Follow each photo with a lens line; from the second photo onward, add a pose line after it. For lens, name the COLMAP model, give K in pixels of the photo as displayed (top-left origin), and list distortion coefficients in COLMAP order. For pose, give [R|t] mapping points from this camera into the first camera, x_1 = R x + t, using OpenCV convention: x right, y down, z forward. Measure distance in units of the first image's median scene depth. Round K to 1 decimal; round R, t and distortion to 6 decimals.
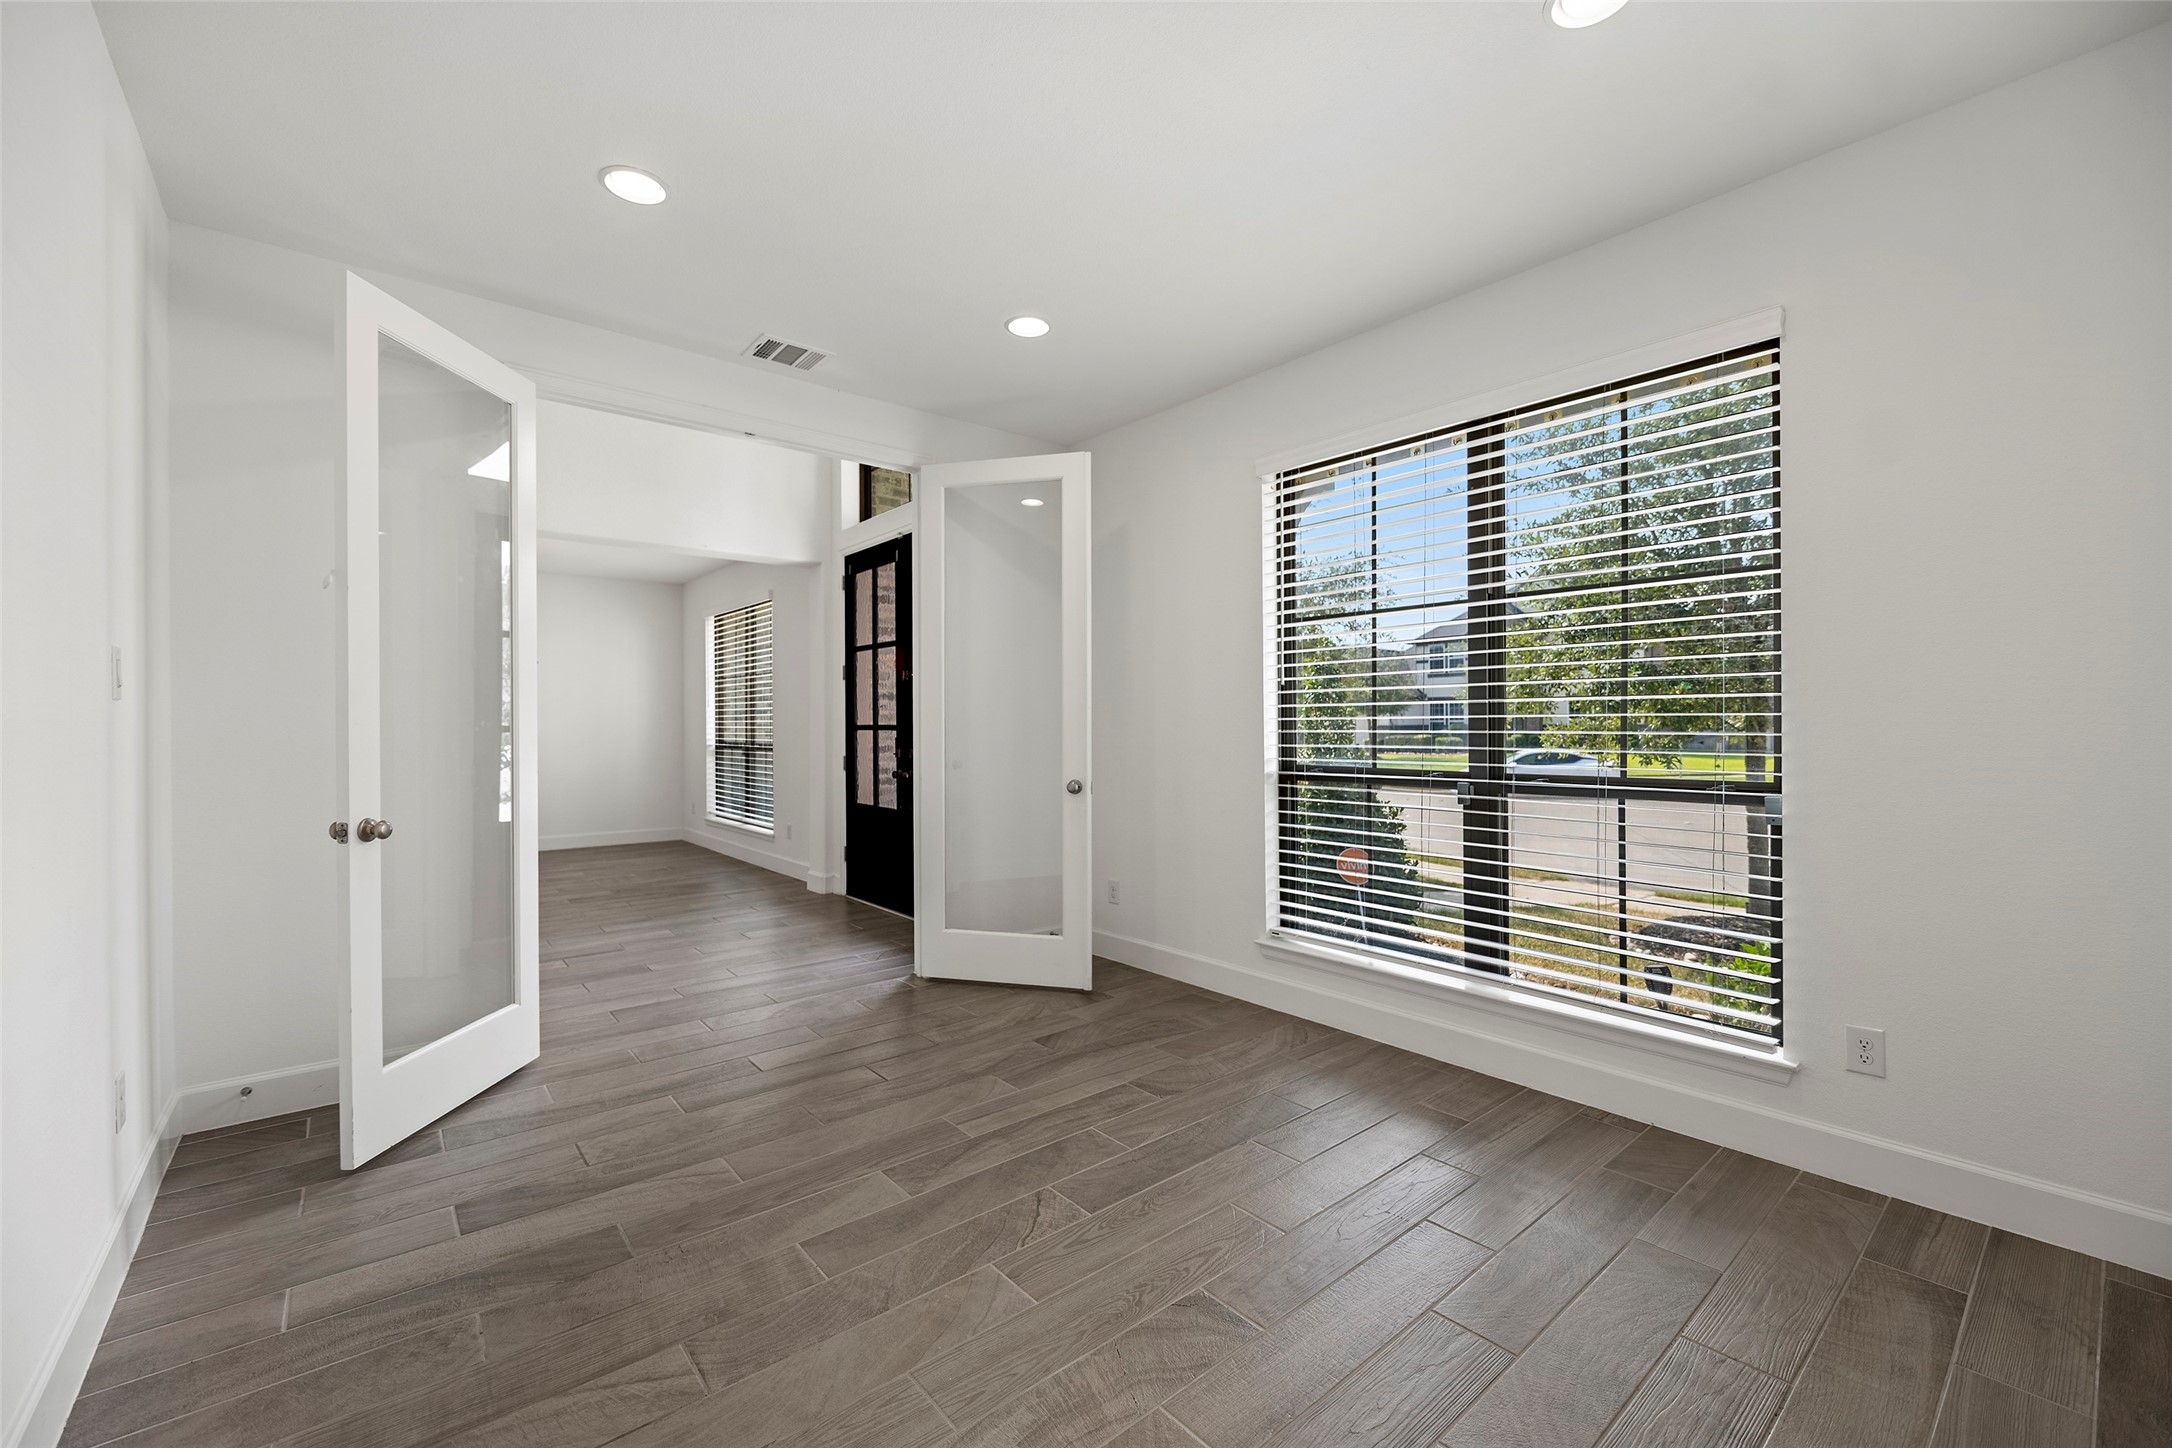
lens RADIAL K [[882.2, 0, 1087.2], [0, 882.2, 725.2], [0, 0, 1]] dist [-0.004572, -0.000522]
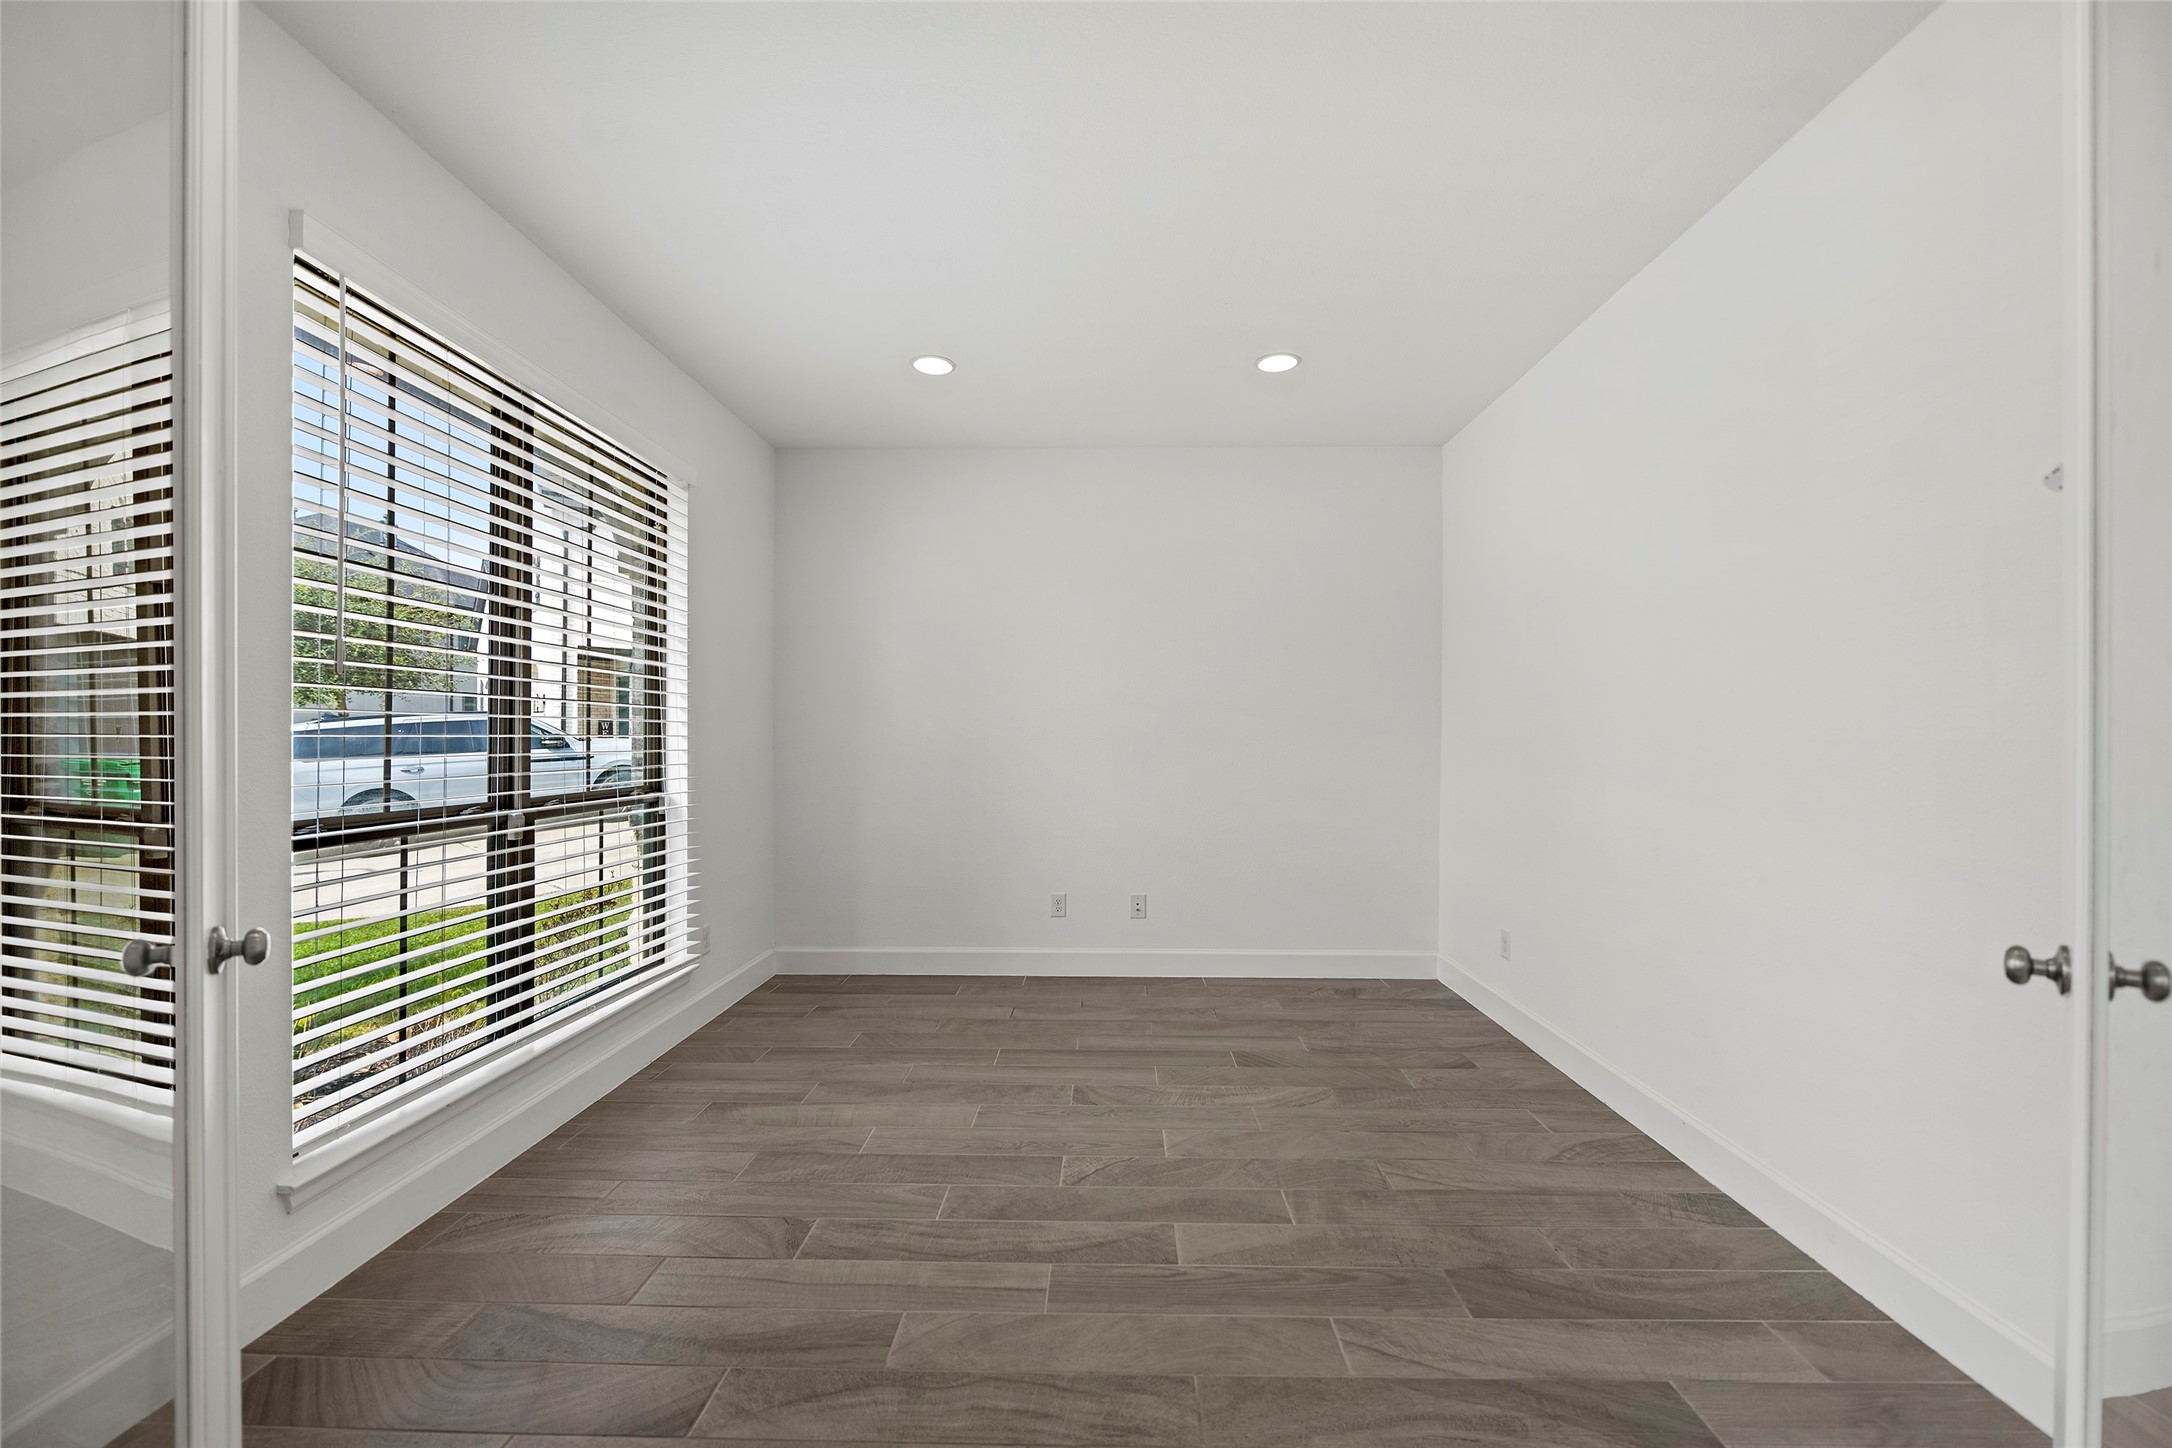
lens RADIAL K [[882.2, 0, 1086.7], [0, 882.2, 738.2], [0, 0, 1]] dist [-0.004572, -0.000522]
pose [[-0.746571, 0.002168, 0.665302, -0.768382], [0.000693, 0.999997, -0.002482, -0.007008], [-0.665305, -0.001392, -0.746570, 1.765909]]
